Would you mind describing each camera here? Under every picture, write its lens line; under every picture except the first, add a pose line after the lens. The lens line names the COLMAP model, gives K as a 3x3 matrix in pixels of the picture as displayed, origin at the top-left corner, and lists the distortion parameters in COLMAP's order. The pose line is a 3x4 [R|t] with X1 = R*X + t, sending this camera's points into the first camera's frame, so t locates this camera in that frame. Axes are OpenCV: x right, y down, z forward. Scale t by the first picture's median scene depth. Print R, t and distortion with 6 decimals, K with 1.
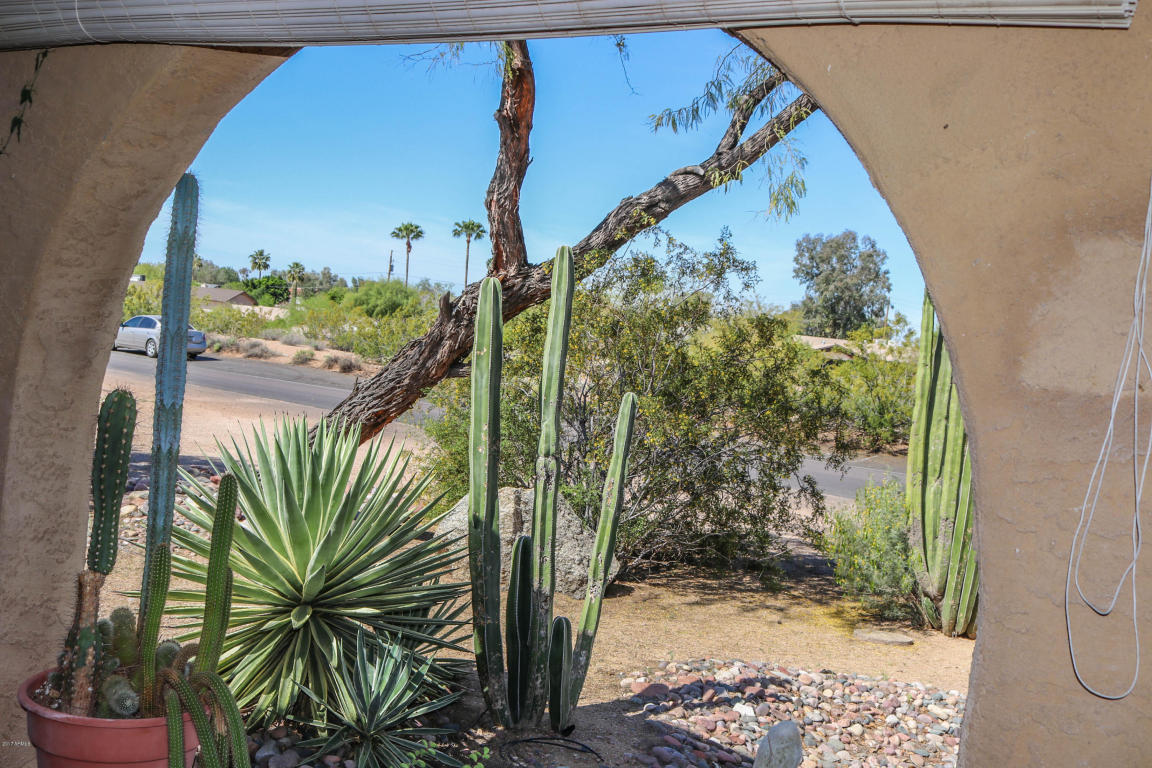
lens RADIAL K [[1166.4, 0, 578.9], [0, 1166.4, 386.5], [0, 0, 1]] dist [-0.166640, 0.000000]
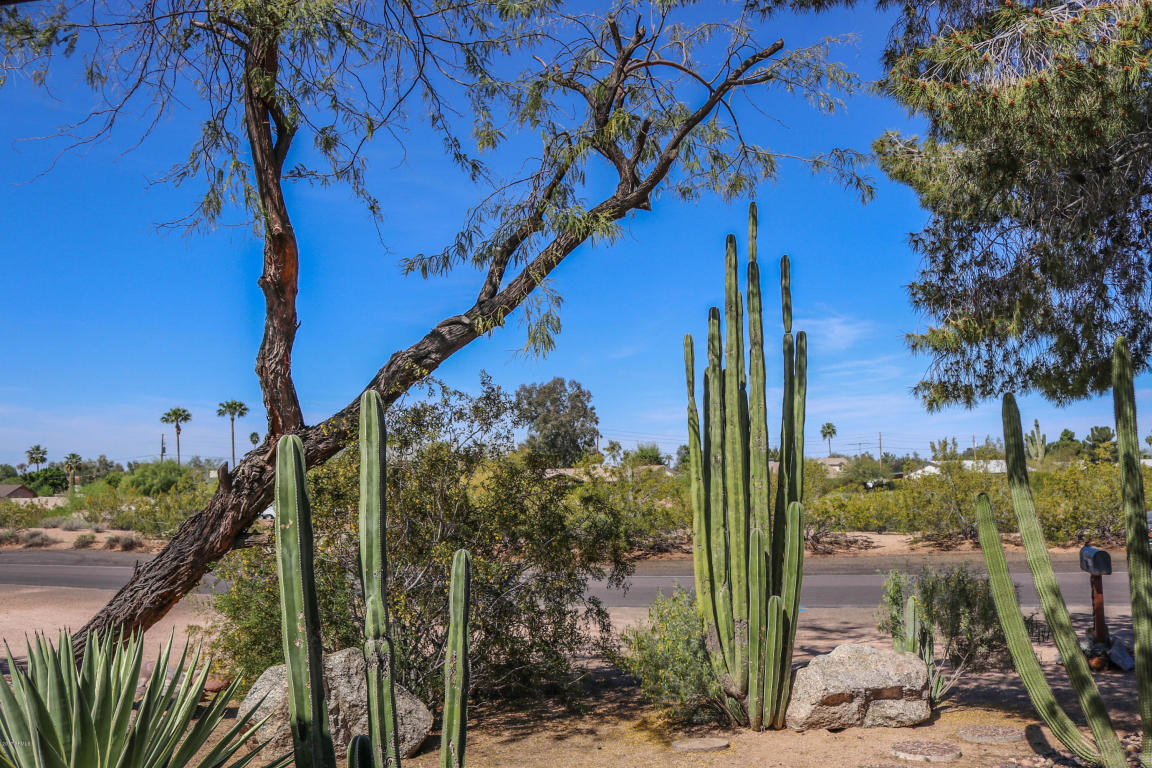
lens RADIAL K [[954.8, 0, 573.9], [0, 954.8, 380.6], [0, 0, 1]] dist [-0.162509, 0.125020]
pose [[0.961509, -0.093571, 0.258350, -0.026696], [0.130034, 0.983234, -0.127837, -0.010046], [-0.242057, 0.156510, 0.957556, 0.157441]]
